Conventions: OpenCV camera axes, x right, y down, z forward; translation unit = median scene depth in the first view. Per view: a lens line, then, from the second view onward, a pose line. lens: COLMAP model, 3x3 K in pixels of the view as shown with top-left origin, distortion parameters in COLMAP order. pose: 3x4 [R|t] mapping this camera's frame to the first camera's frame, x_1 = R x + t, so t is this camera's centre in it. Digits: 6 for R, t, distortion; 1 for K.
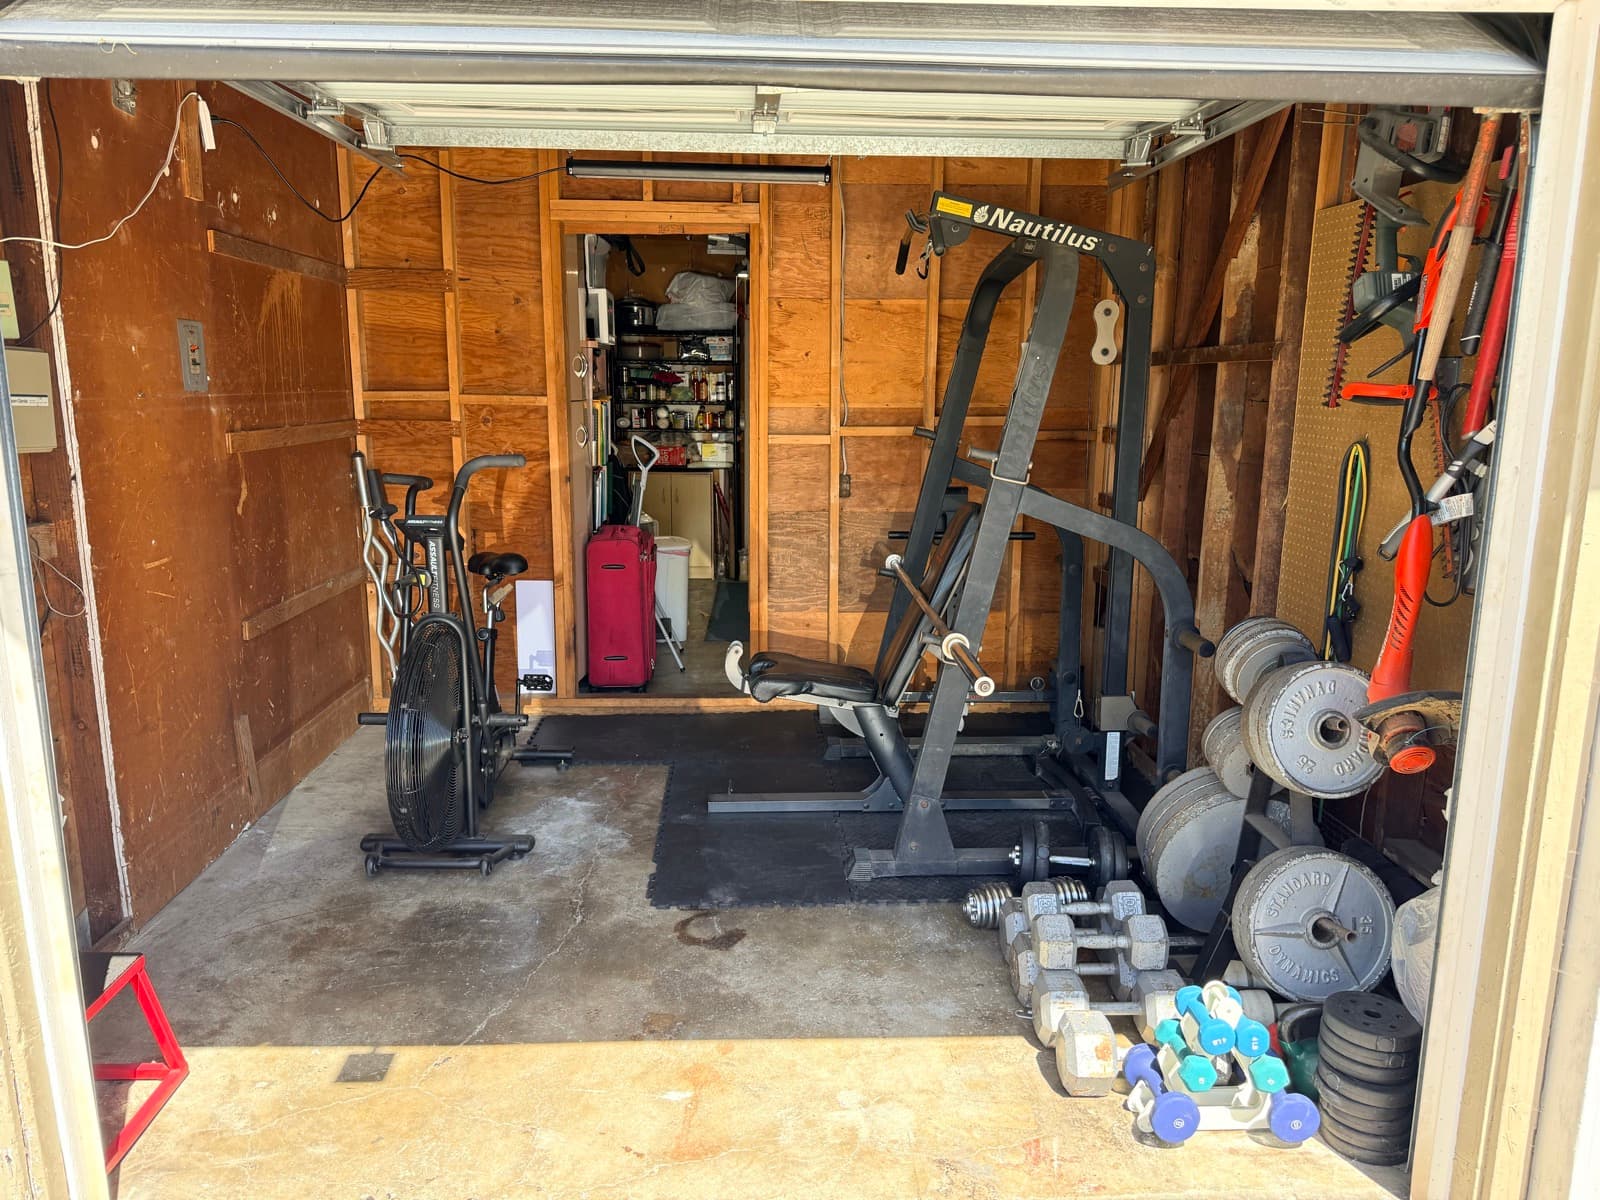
lens RADIAL K [[1134.0, 0, 800.0], [0, 1134.0, 600.0], [0, 0, 1]] dist [0.006157, -0.005540]
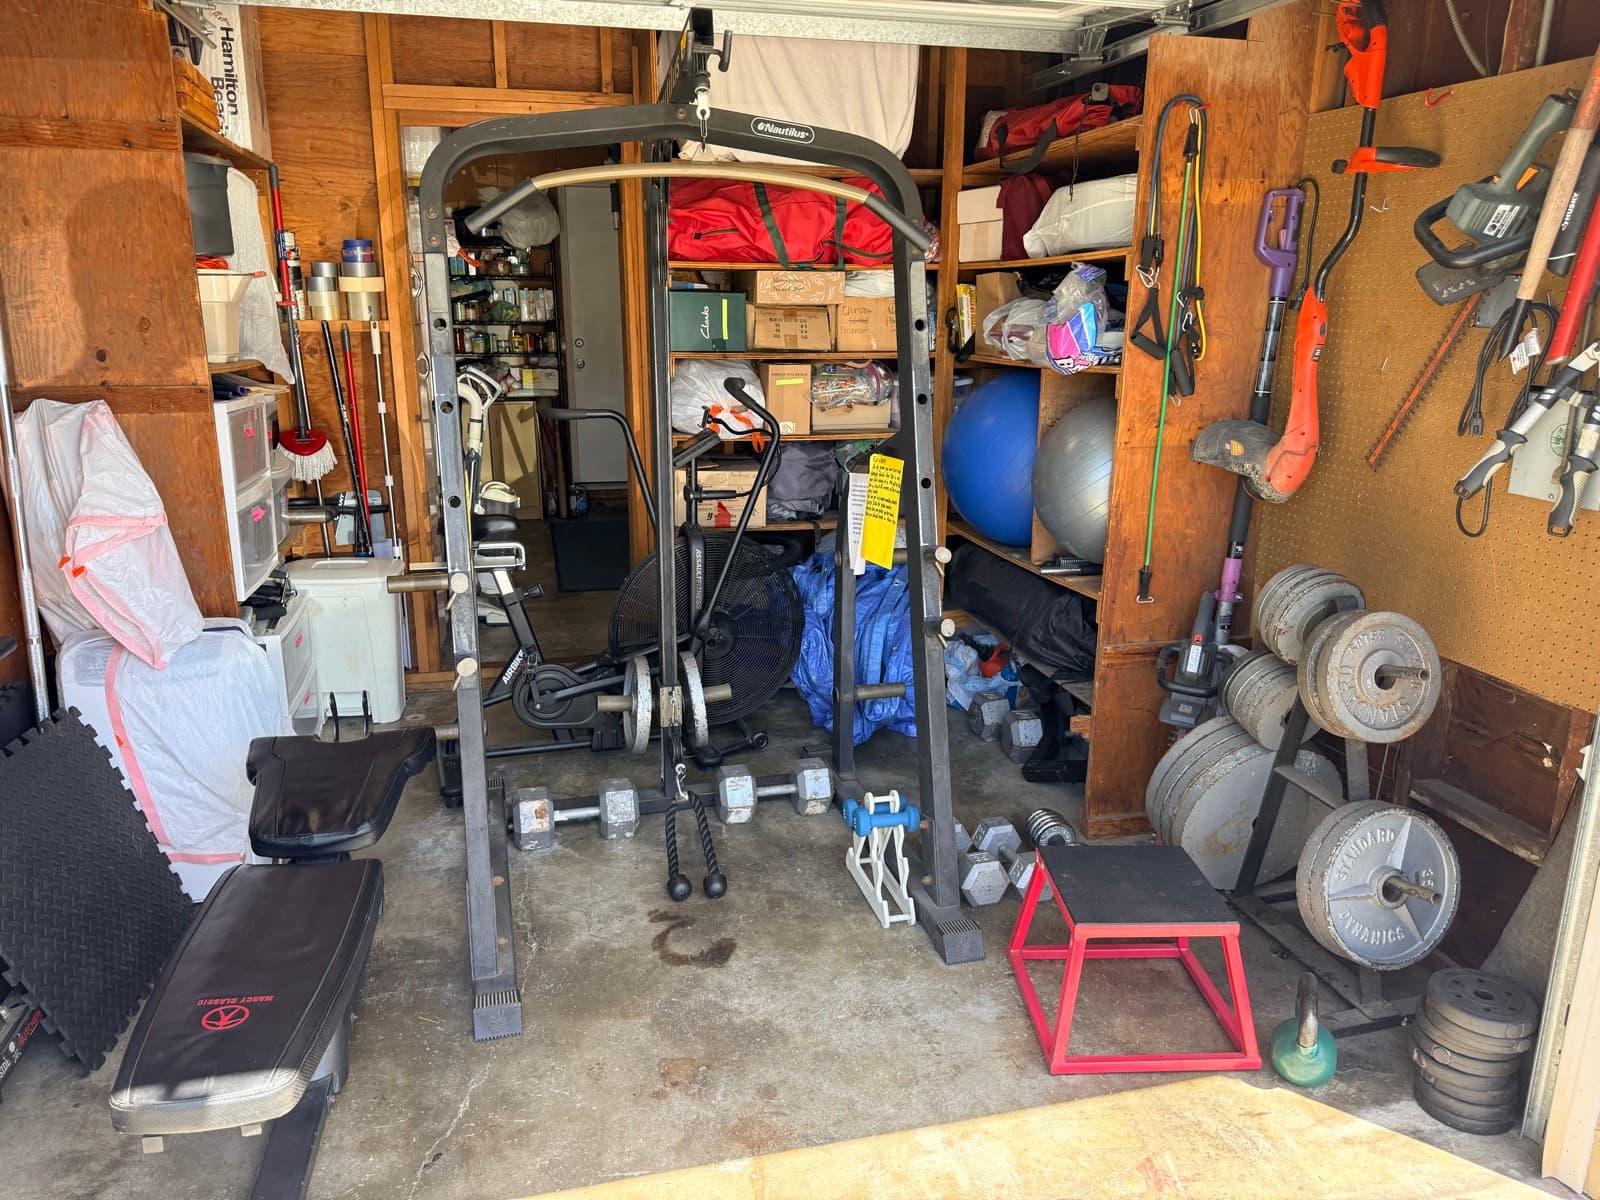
lens RADIAL K [[1145.9, 0, 800.0], [0, 1145.9, 600.0], [0, 0, 1]] dist [-0.012909, 0.010528]
pose [[0.979797, -0.057297, 0.191611, -0.166414], [0.043970, 0.996355, 0.073097, -0.035880], [-0.195100, -0.063195, 0.978745, 0.152253]]
